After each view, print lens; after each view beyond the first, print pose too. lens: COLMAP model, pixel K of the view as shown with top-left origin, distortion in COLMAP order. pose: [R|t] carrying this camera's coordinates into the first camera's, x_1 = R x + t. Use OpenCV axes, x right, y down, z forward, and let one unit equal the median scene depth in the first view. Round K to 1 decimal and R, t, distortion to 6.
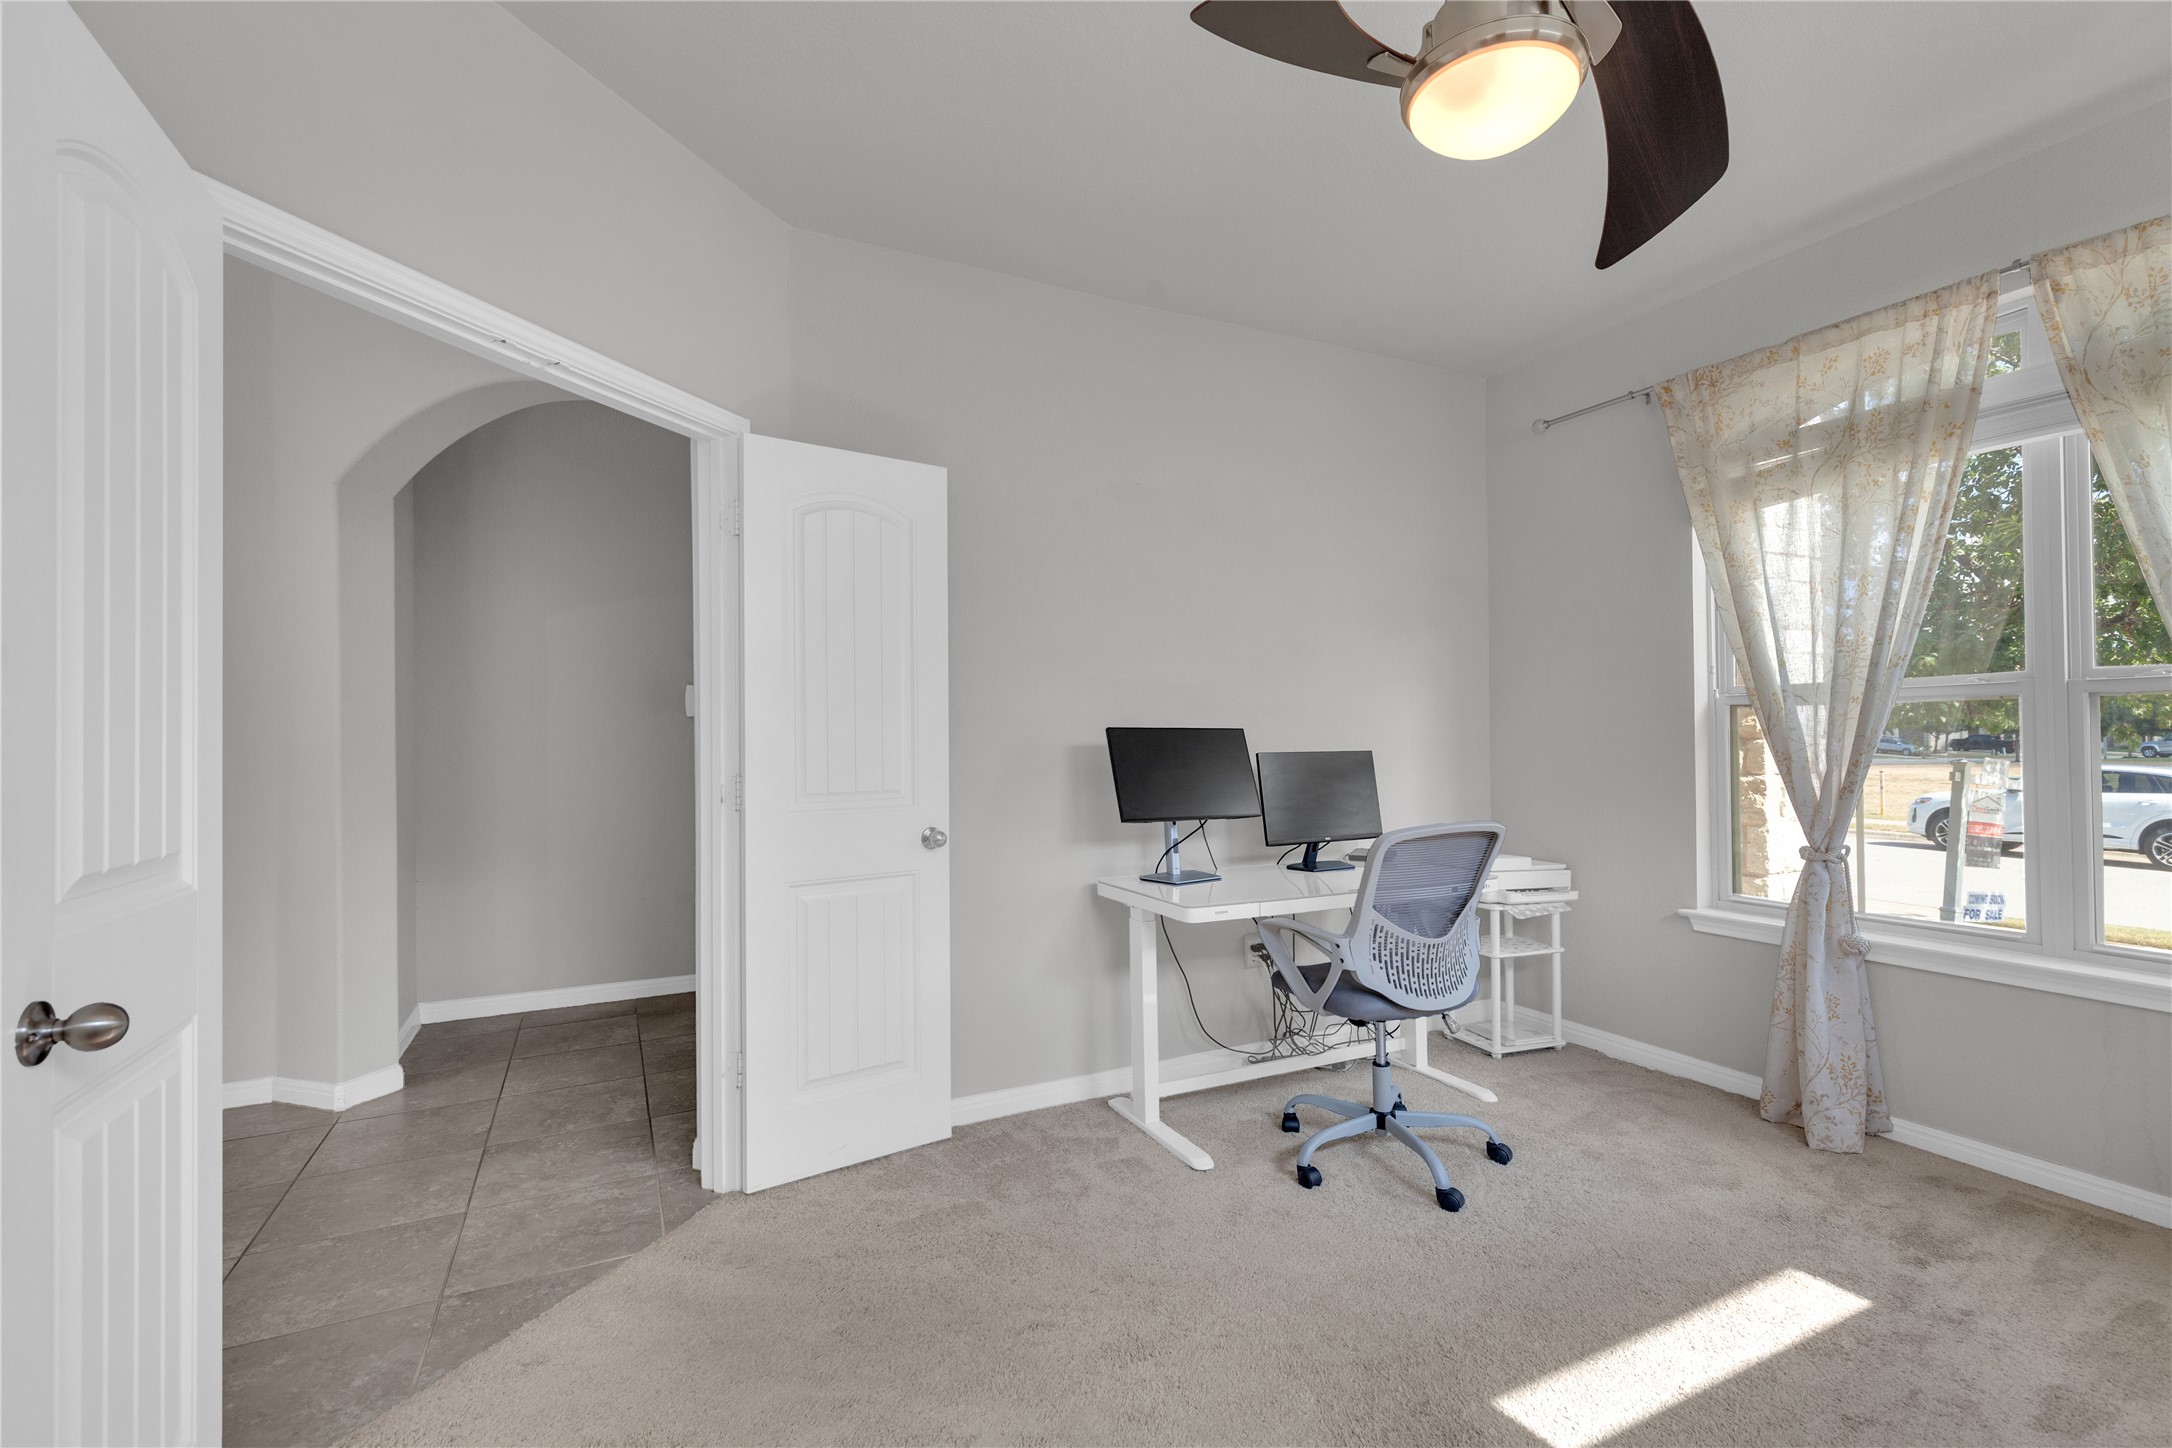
lens RADIAL K [[982.5, 0, 1096.3], [0, 982.5, 730.7], [0, 0, 1]] dist [0.007562, -0.000459]
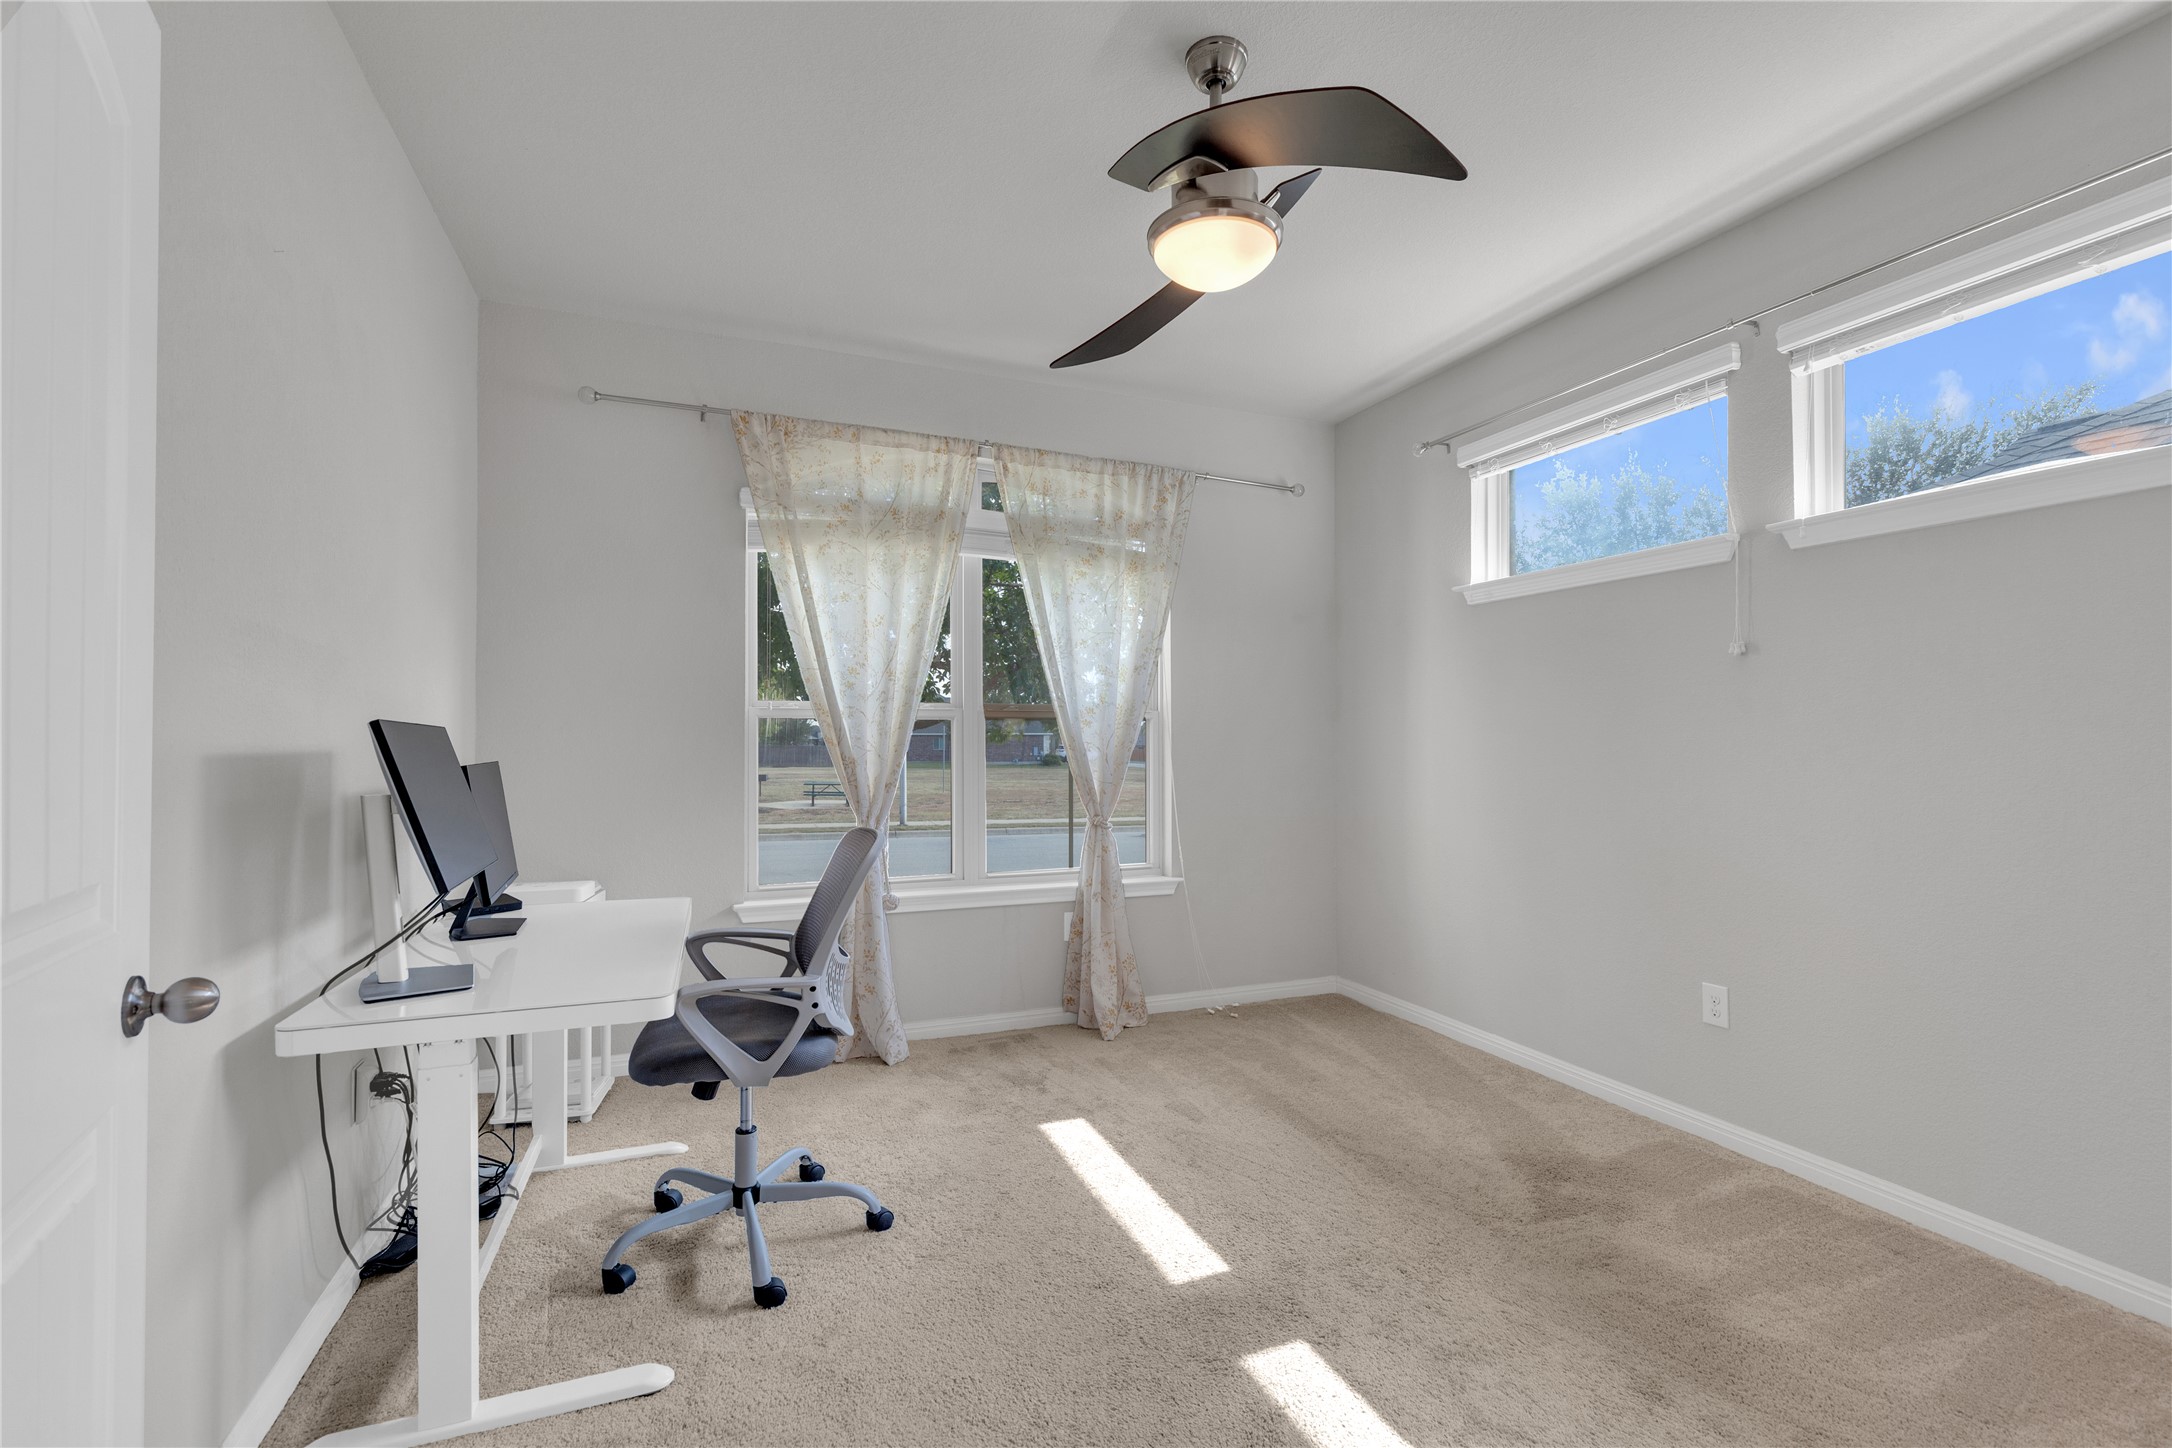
lens RADIAL K [[982.5, 0, 1098.1], [0, 982.5, 730.1], [0, 0, 1]] dist [0.007562, -0.000459]
pose [[0.071893, 0.017363, 0.997261, -0.555164], [-0.009064, 0.999819, -0.016754, 0.006159], [-0.997371, -0.007835, 0.072037, 0.660112]]
